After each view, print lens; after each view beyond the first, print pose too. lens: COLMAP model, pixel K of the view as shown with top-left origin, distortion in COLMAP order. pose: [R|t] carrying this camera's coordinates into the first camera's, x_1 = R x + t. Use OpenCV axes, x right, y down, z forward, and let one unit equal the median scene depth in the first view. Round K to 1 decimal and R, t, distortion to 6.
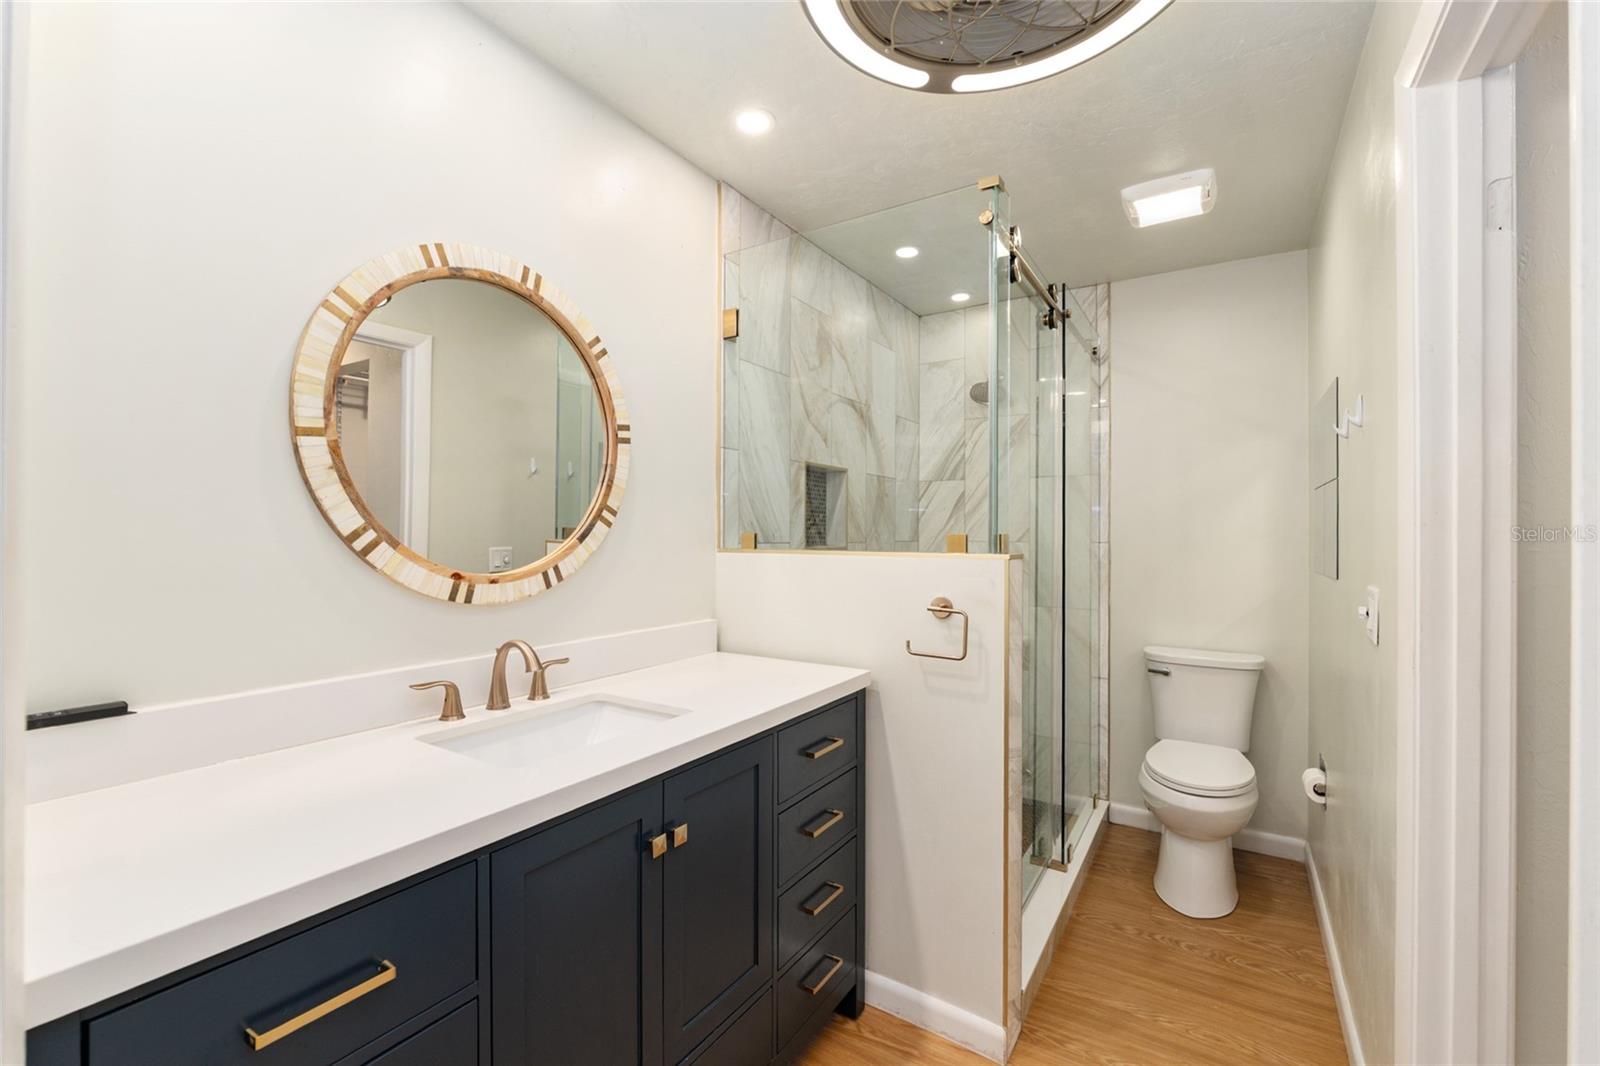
lens RADIAL K [[667.6, 0, 803.1], [0, 667.6, 527.1], [0, 0, 1]] dist [-0.008786, -0.000132]
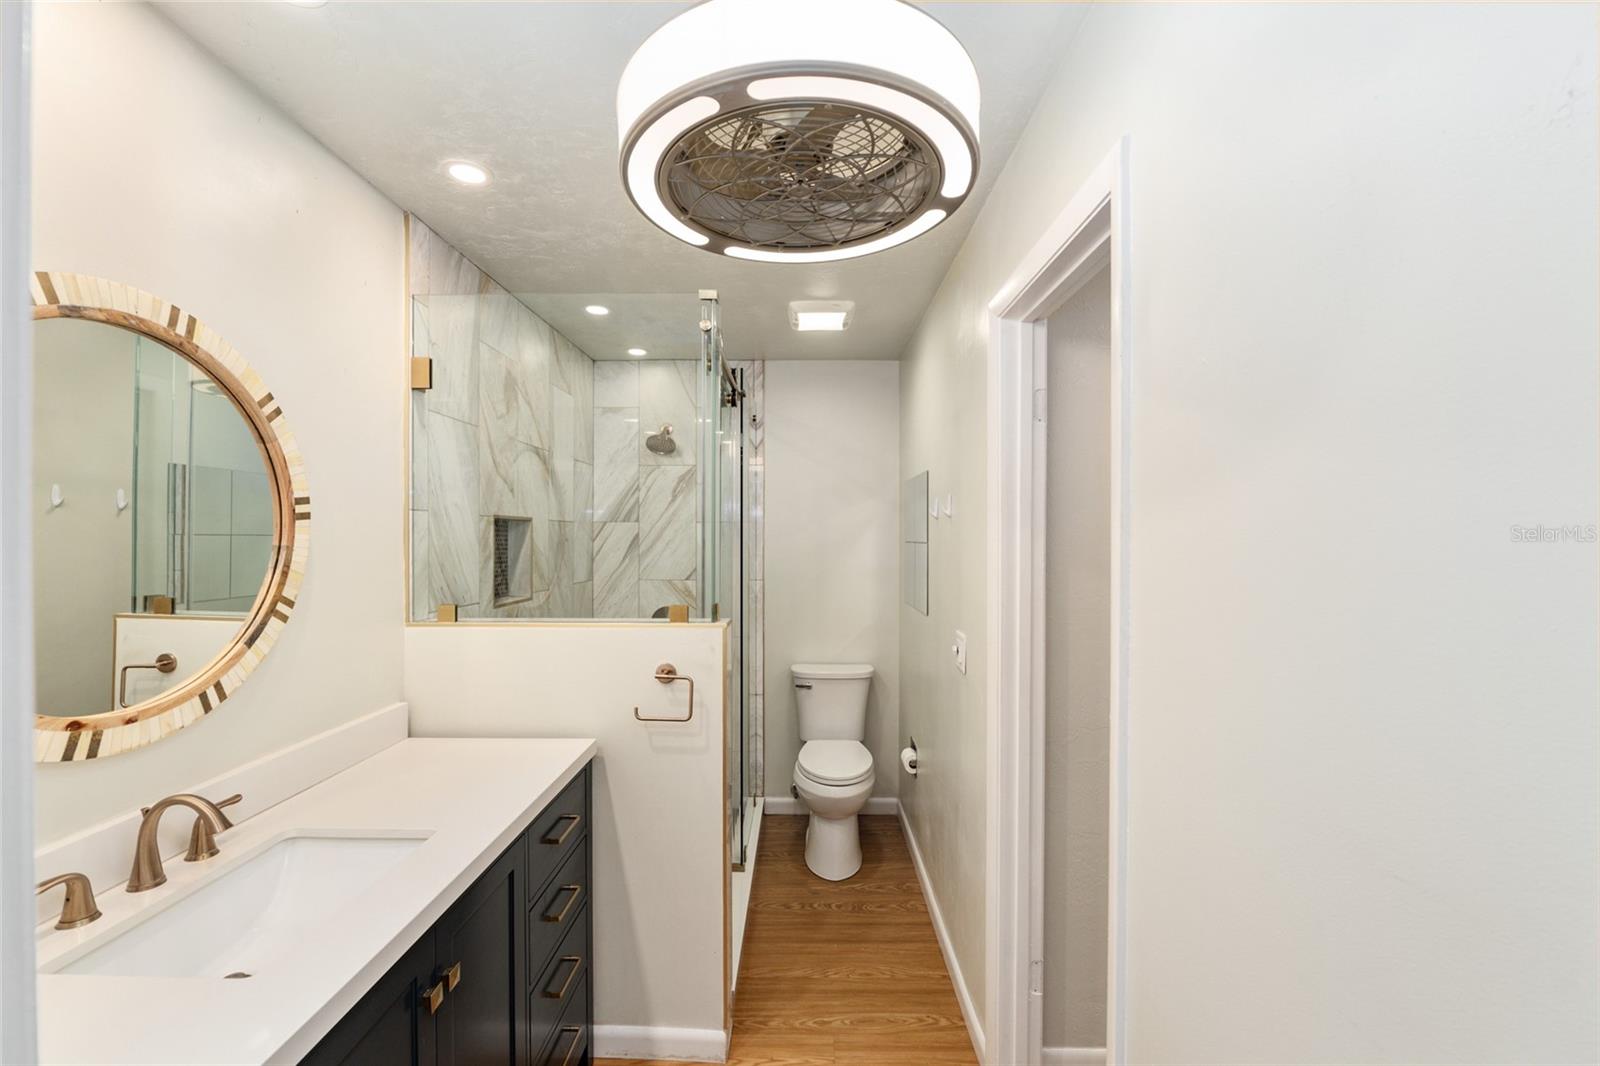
lens RADIAL K [[643.9, 0, 795.4], [0, 643.9, 535.8], [0, 0, 1]] dist [-0.011644, -0.000033]
pose [[0.851589, -0.002733, 0.524204, -0.166225], [-0.001900, 0.999964, 0.008300, -0.115402], [-0.524207, -0.008064, 0.851552, -0.011385]]
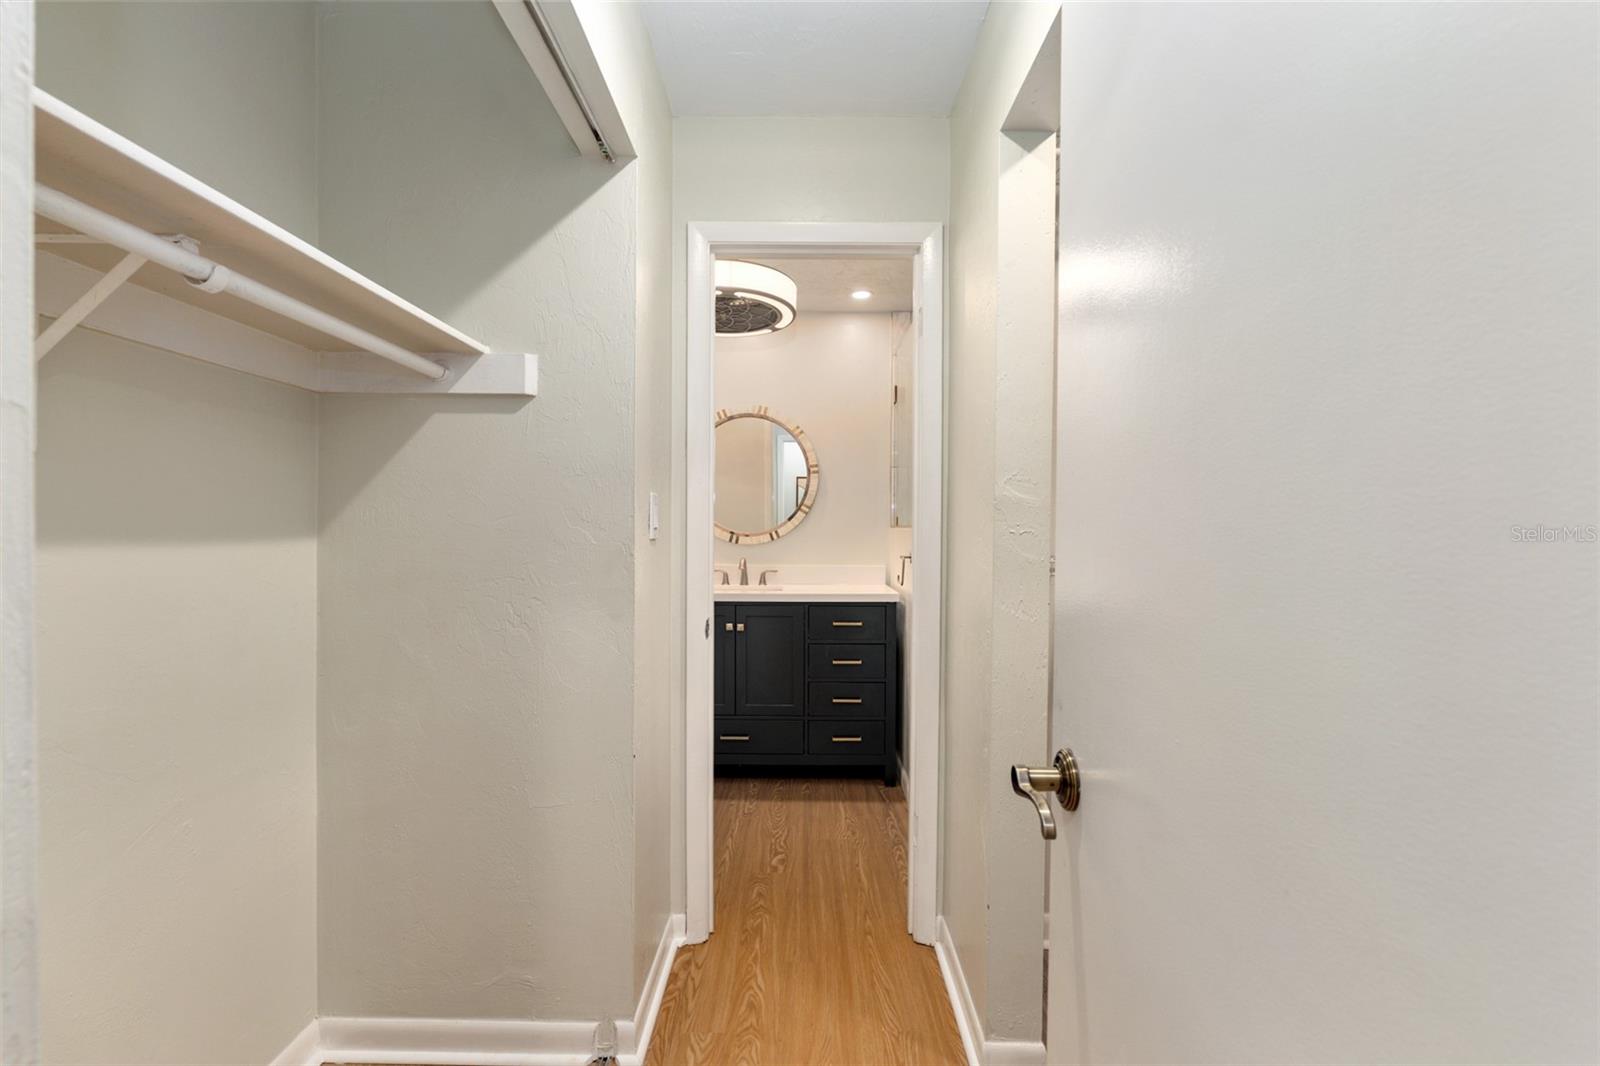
lens RADIAL K [[676.5, 0, 798.3], [0, 676.5, 537.0], [0, 0, 1]] dist [-0.005300, -0.000656]
pose [[0.536999, 0.013559, -0.843474, 1.512652], [0.002798, 0.999837, 0.017854, 0.034854], [0.843578, -0.011948, 0.536873, -0.176113]]
